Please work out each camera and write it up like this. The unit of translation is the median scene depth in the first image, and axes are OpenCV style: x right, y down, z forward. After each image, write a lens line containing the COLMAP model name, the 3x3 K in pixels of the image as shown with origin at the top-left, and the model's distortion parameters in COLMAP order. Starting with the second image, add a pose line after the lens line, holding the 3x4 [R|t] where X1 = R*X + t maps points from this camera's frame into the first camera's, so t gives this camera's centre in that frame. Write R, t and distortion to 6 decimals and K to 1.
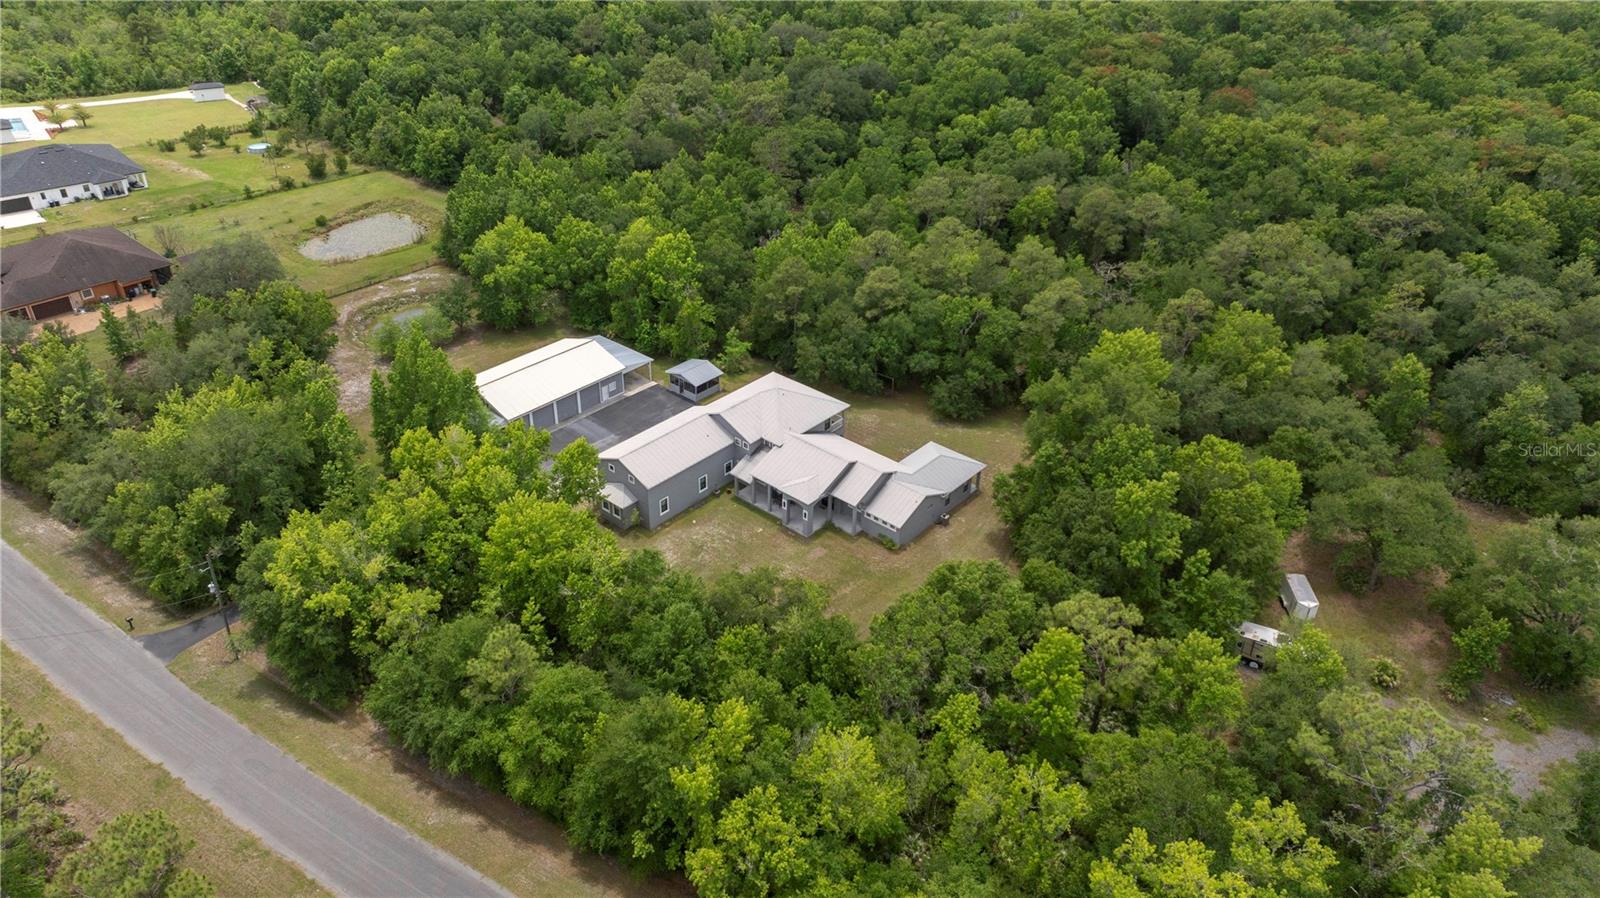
lens RADIAL K [[1119.4, 0, 804.9], [0, 1119.4, 446.6], [0, 0, 1]] dist [-0.011440, 0.003428]
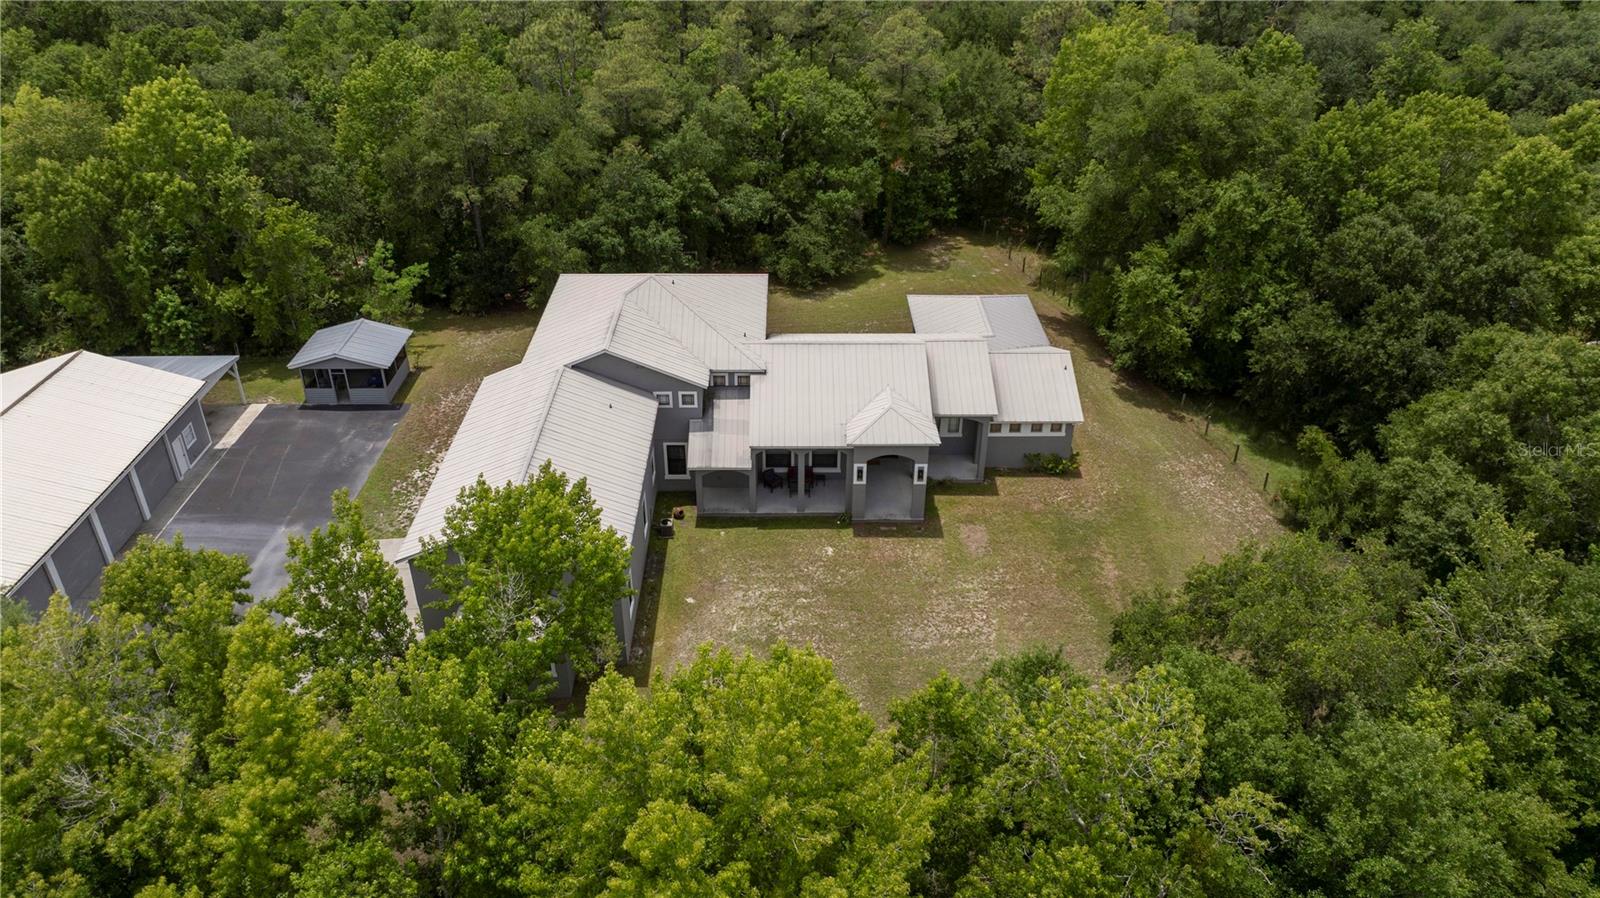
lens RADIAL K [[1119.4, 0, 802.2], [0, 1119.4, 448.5], [0, 0, 1]] dist [-0.011440, 0.003428]
pose [[0.742146, -0.359833, 0.565454, -0.180999], [0.357873, 0.926077, 0.119620, -0.013070], [-0.566697, 0.113585, 0.816059, 0.400182]]
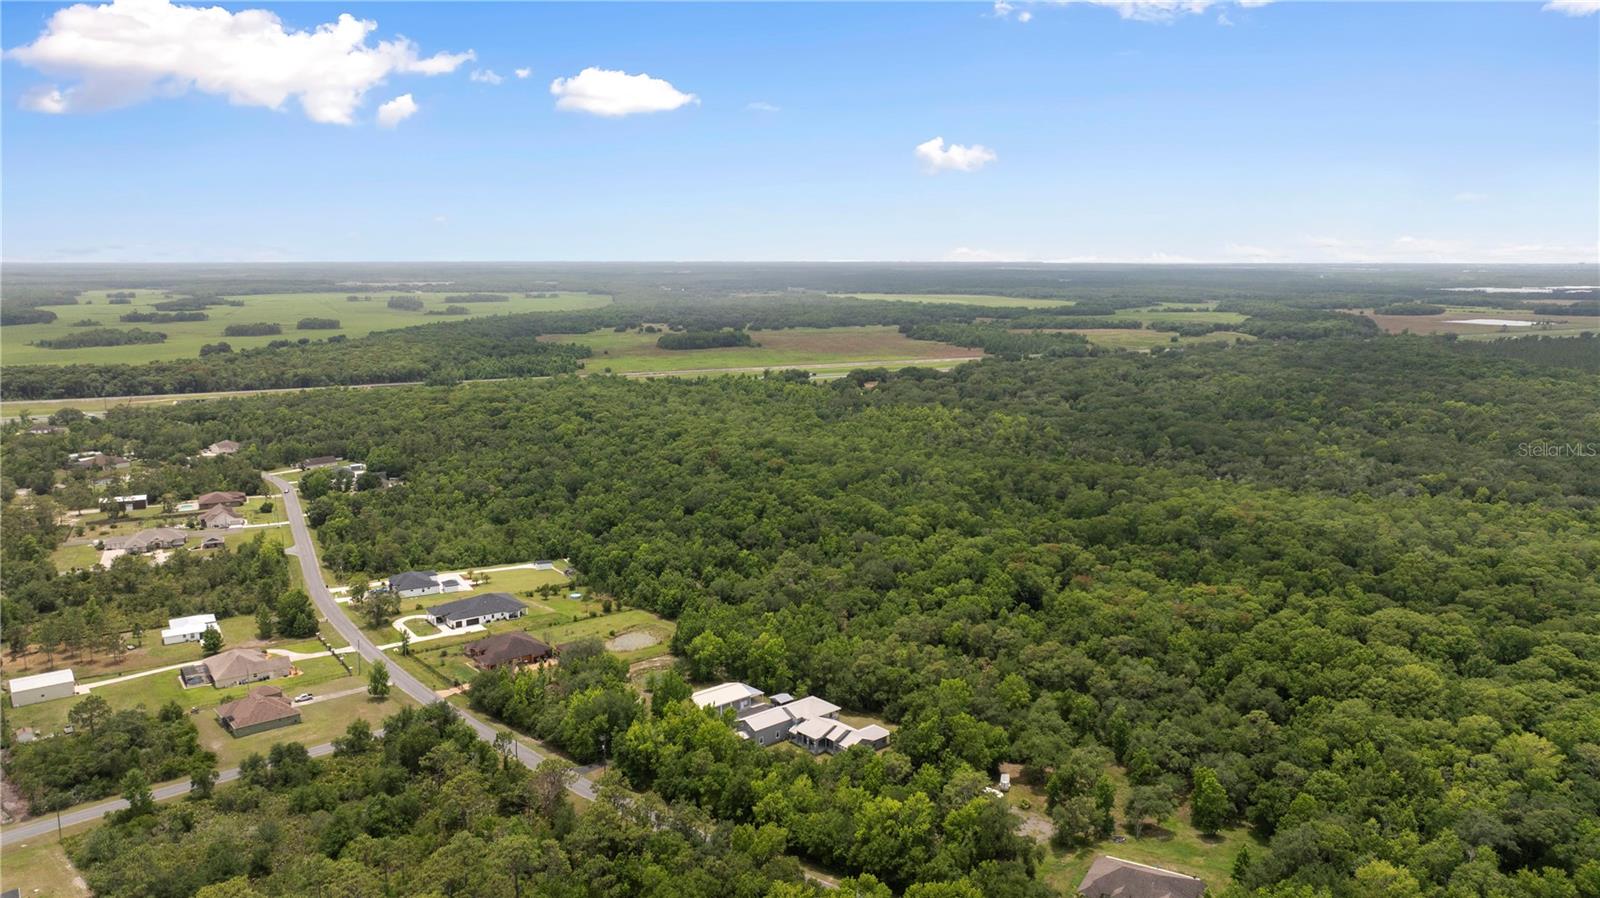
lens RADIAL K [[1119.4, 0, 802.3], [0, 1119.4, 445.8], [0, 0, 1]] dist [-0.011440, 0.003428]
pose [[0.989948, 0.000895, -0.141432, 0.204123], [-0.055328, 0.922743, -0.381425, 0.250846], [0.130164, 0.385415, 0.913516, -0.983843]]
